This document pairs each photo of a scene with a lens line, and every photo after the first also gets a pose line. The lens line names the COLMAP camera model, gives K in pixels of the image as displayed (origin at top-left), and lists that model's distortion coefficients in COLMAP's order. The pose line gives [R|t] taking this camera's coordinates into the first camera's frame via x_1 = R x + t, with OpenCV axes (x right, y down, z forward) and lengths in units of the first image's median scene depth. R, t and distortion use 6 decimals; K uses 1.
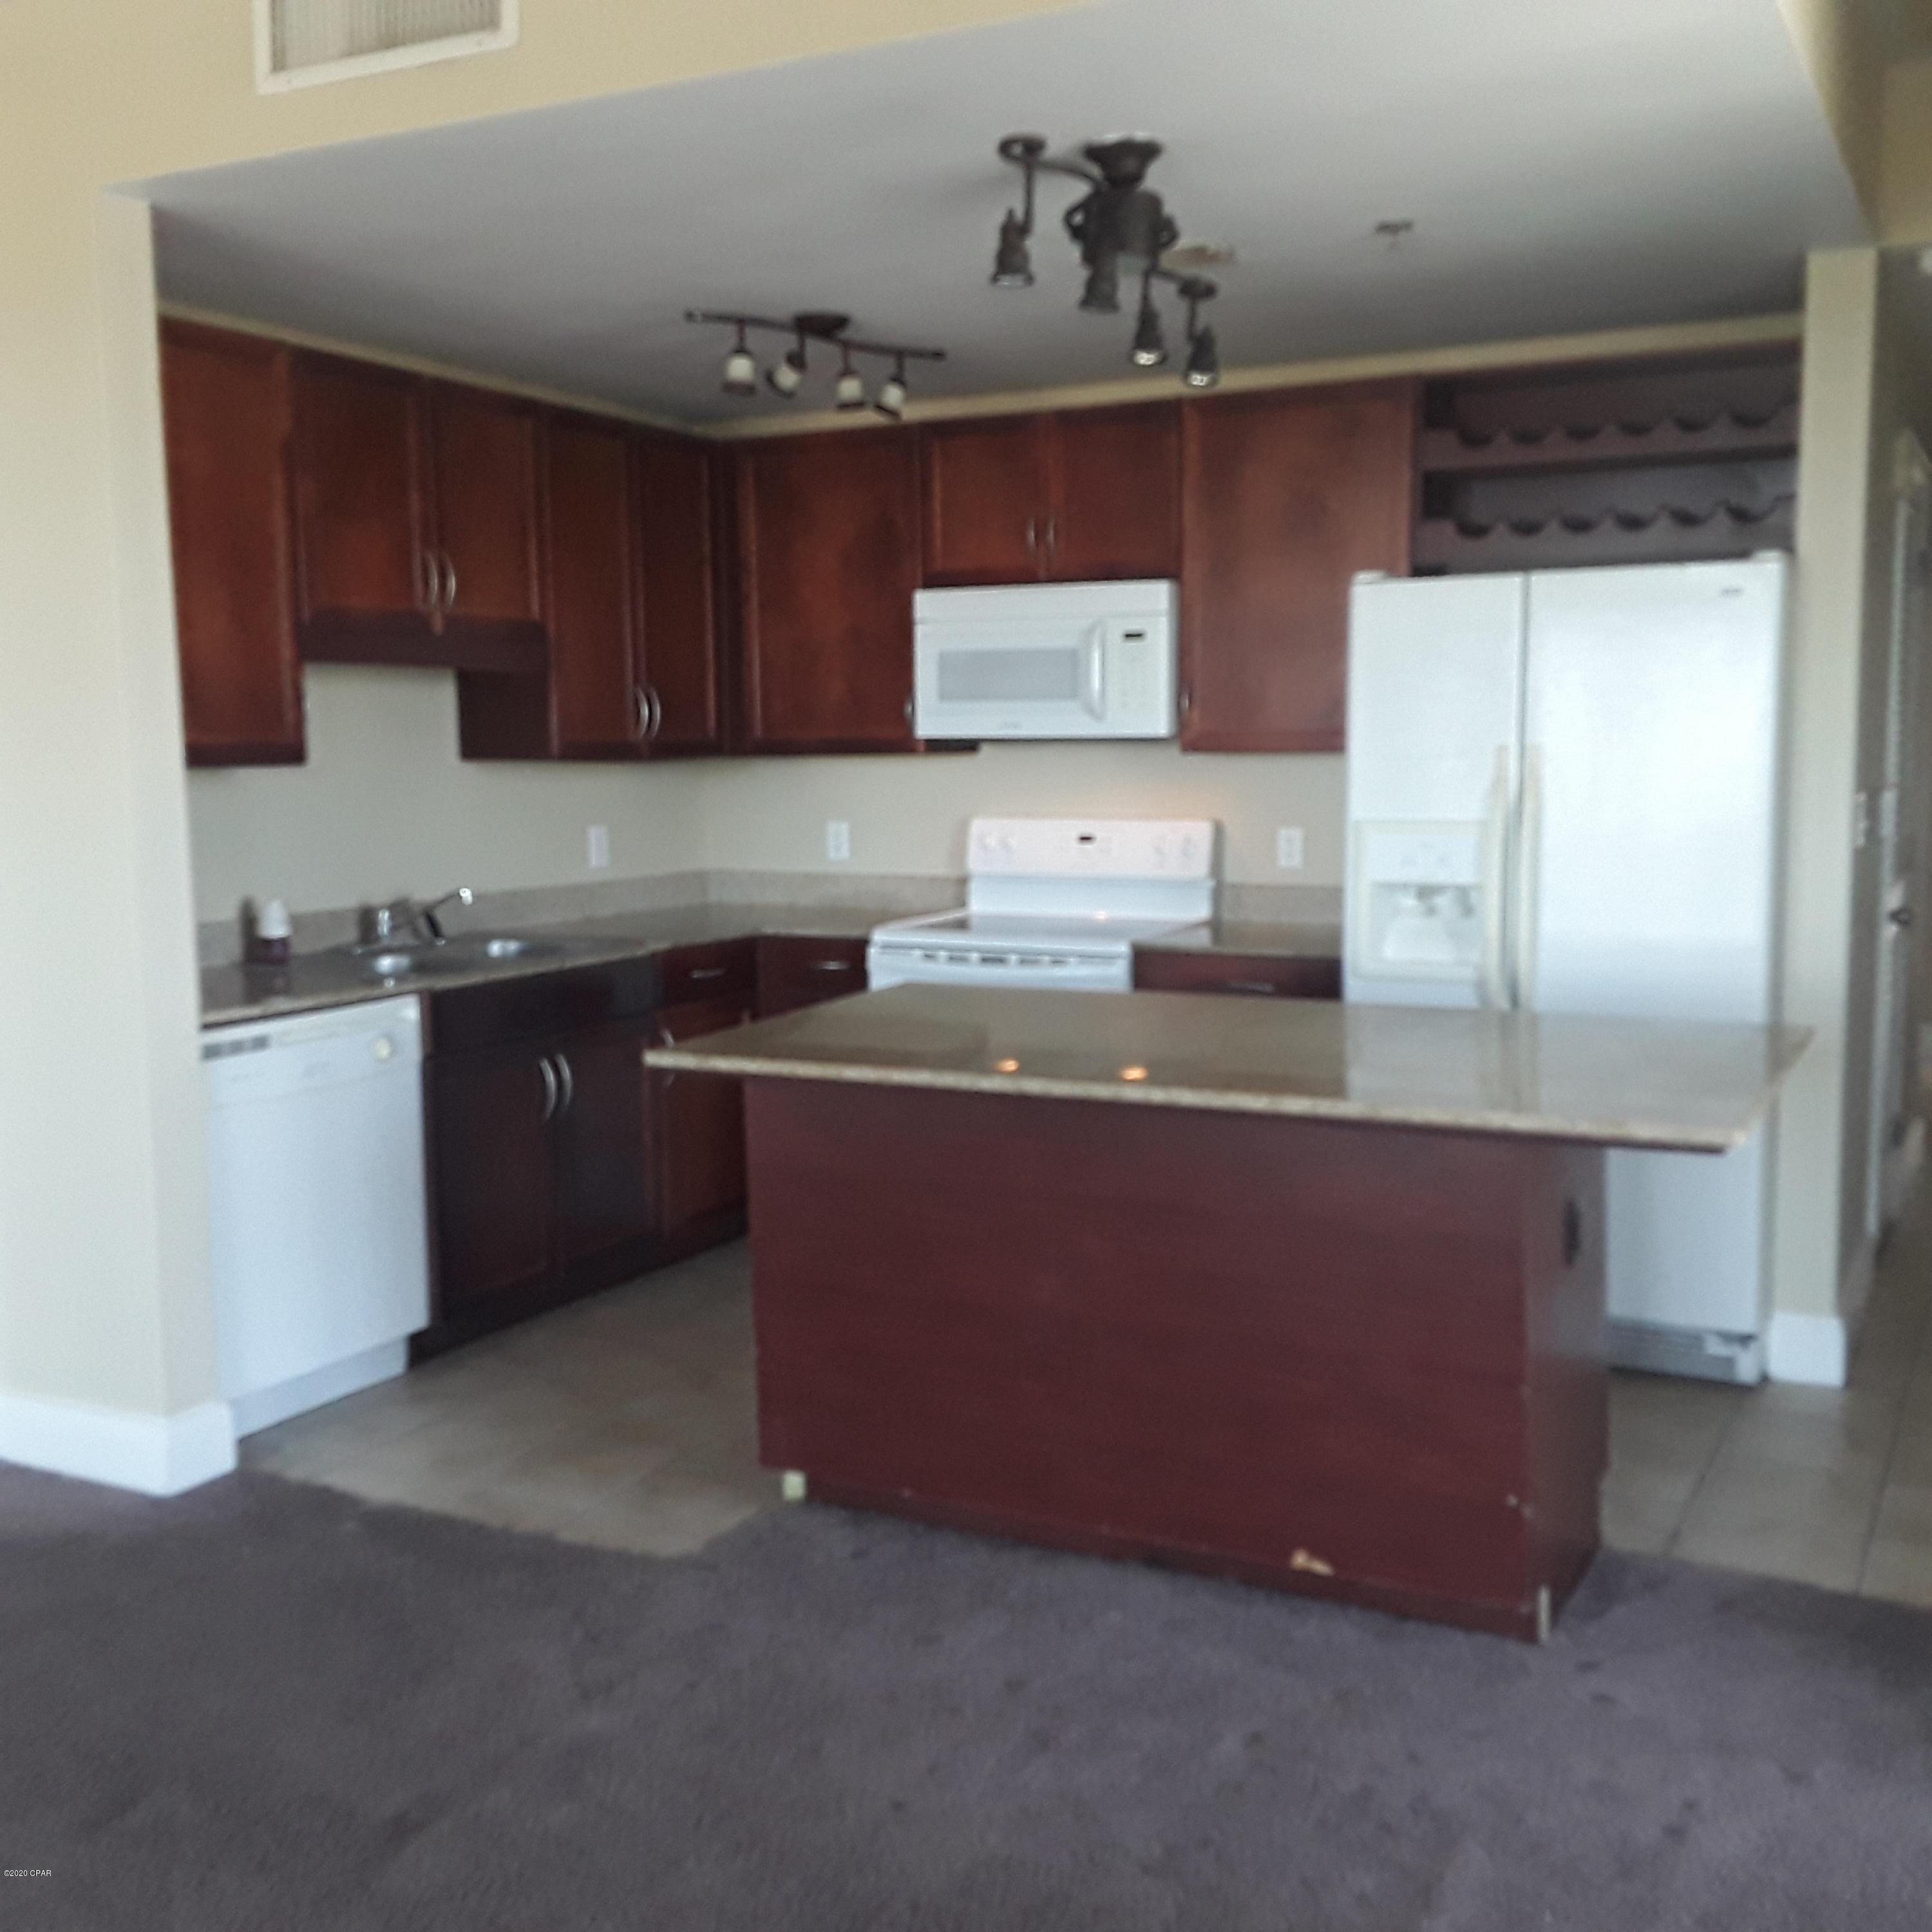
lens RADIAL K [[2047.8, 0, 965.6], [0, 2047.8, 954.8], [0, 0, 1]] dist [0.056623, -0.010462]
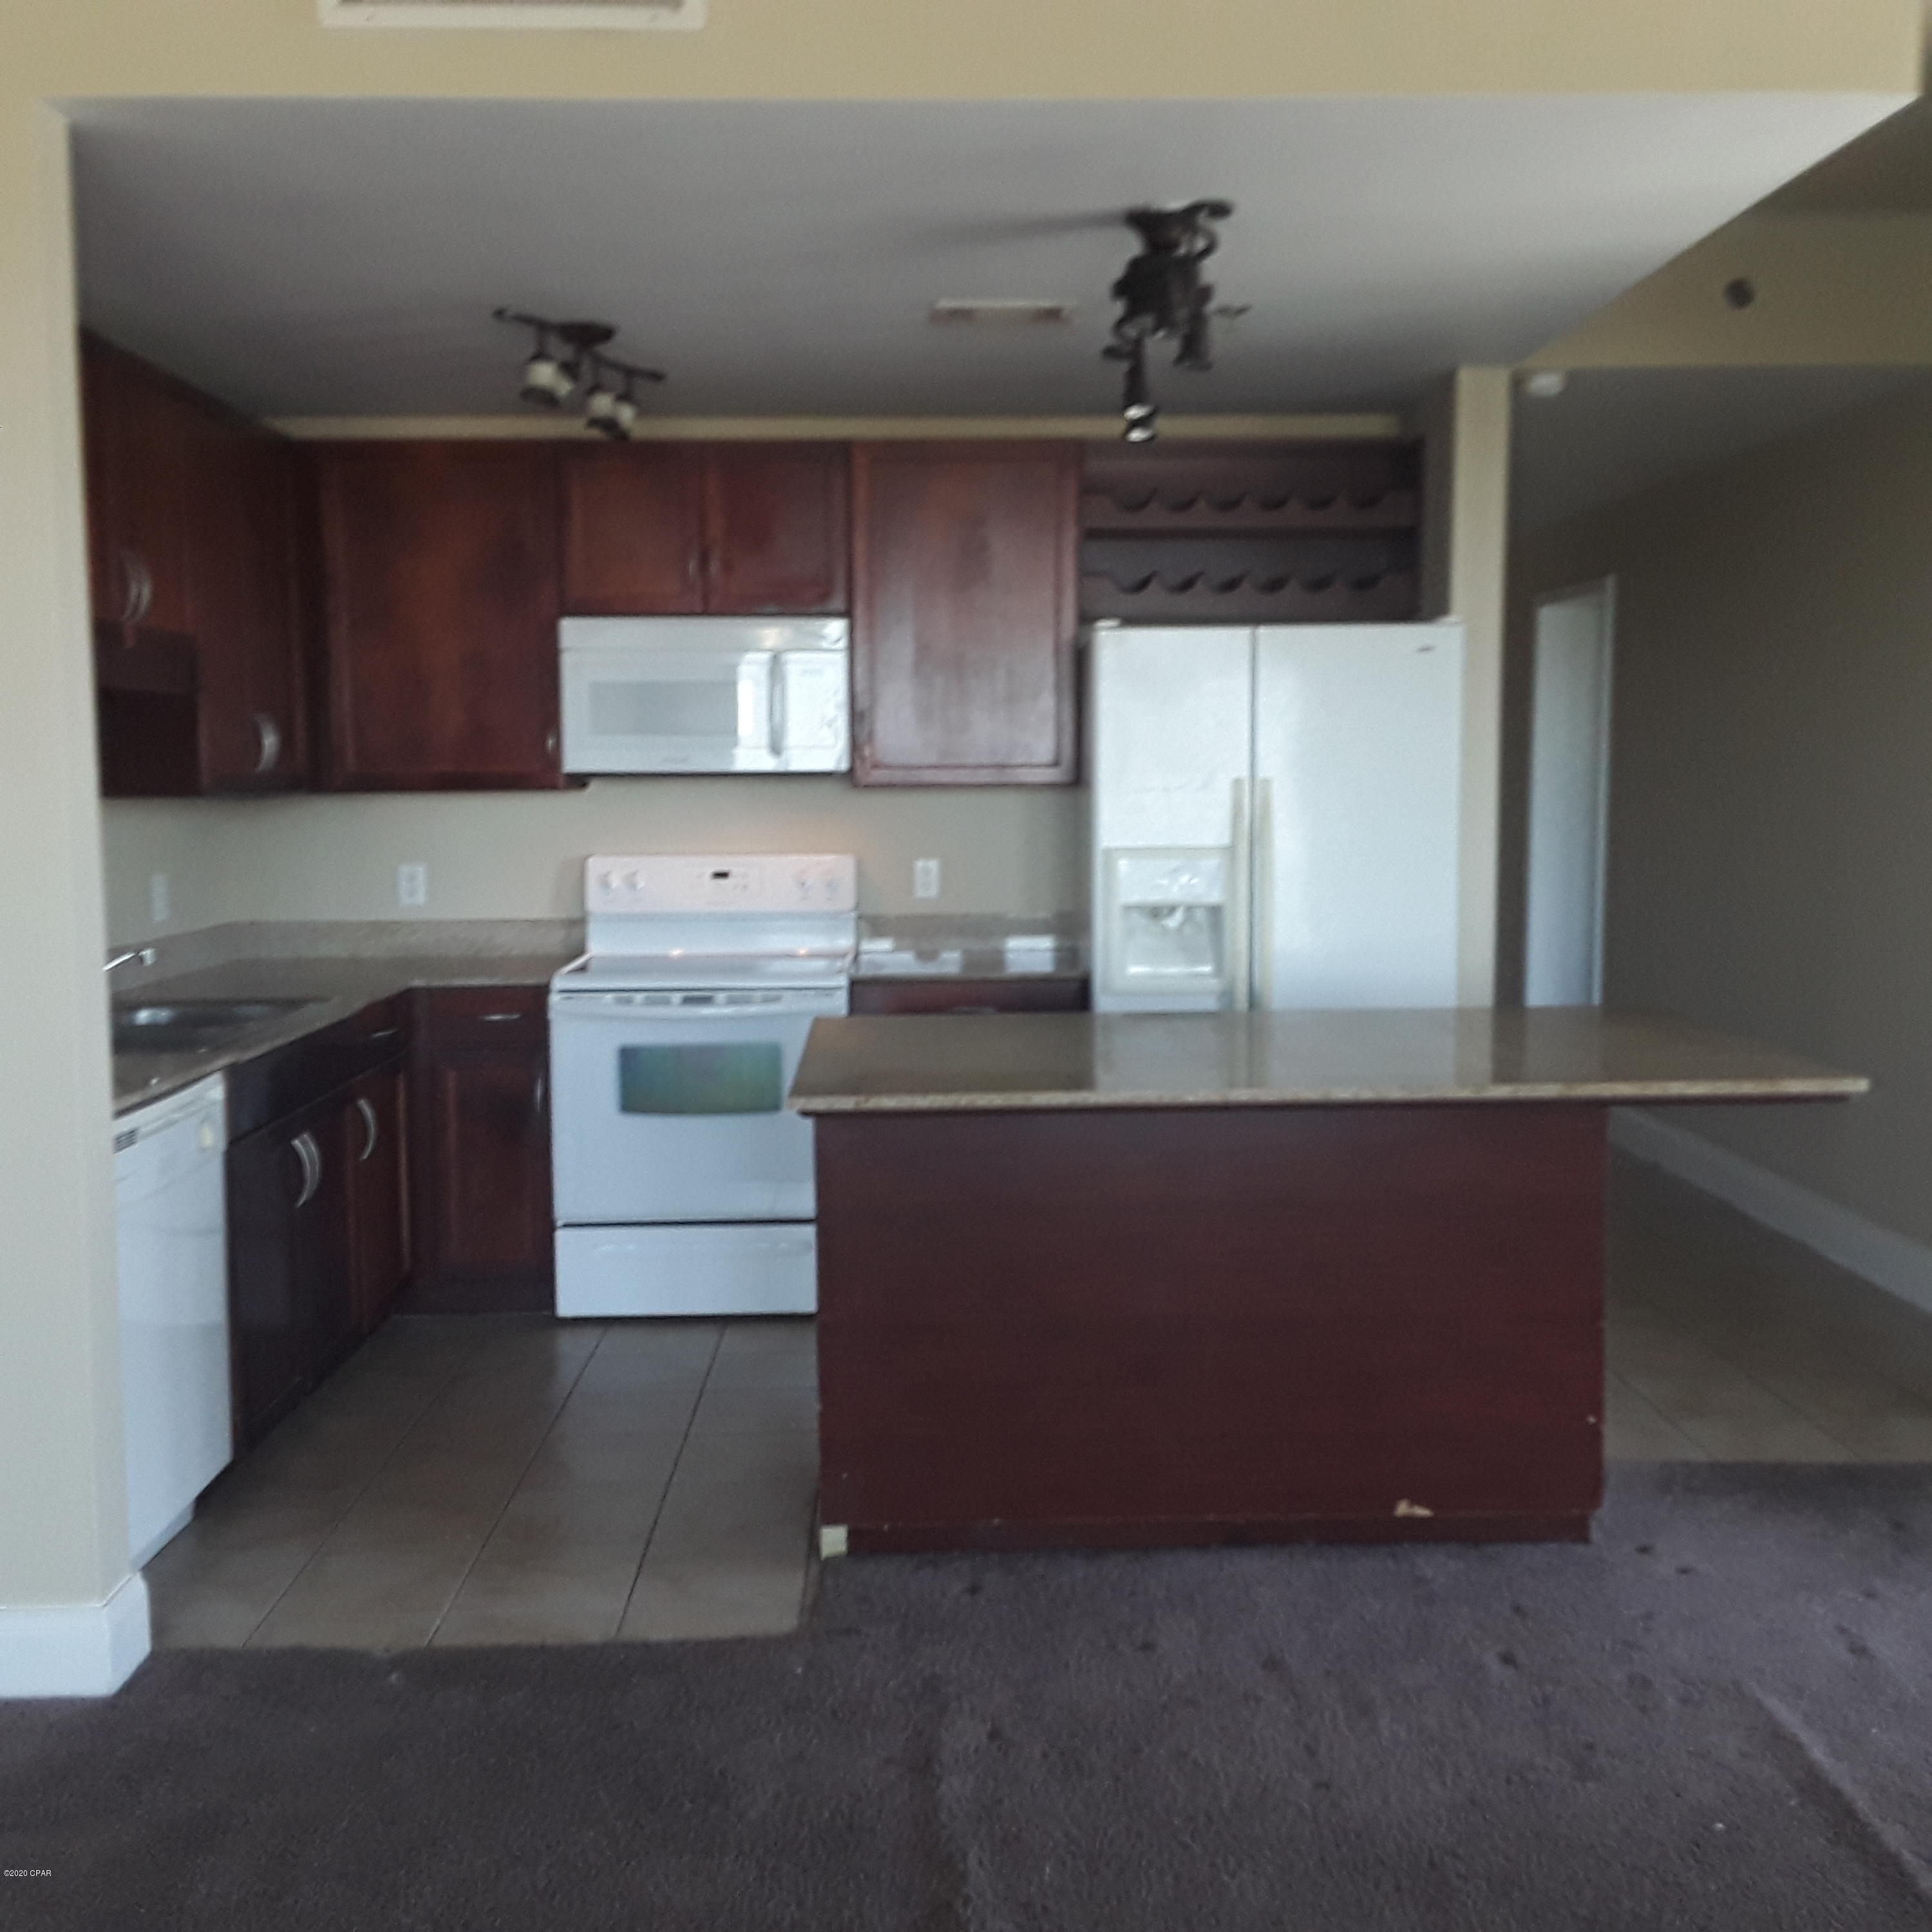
lens RADIAL K [[2065.7, 0, 966.0], [0, 2065.7, 966.0], [0, 0, 1]] dist [0.061975, -0.047278]
pose [[0.872873, -0.045612, 0.485810, -0.378829], [0.052845, 0.998602, -0.001192, -0.006099], [-0.485077, 0.026713, 0.874063, 0.084040]]
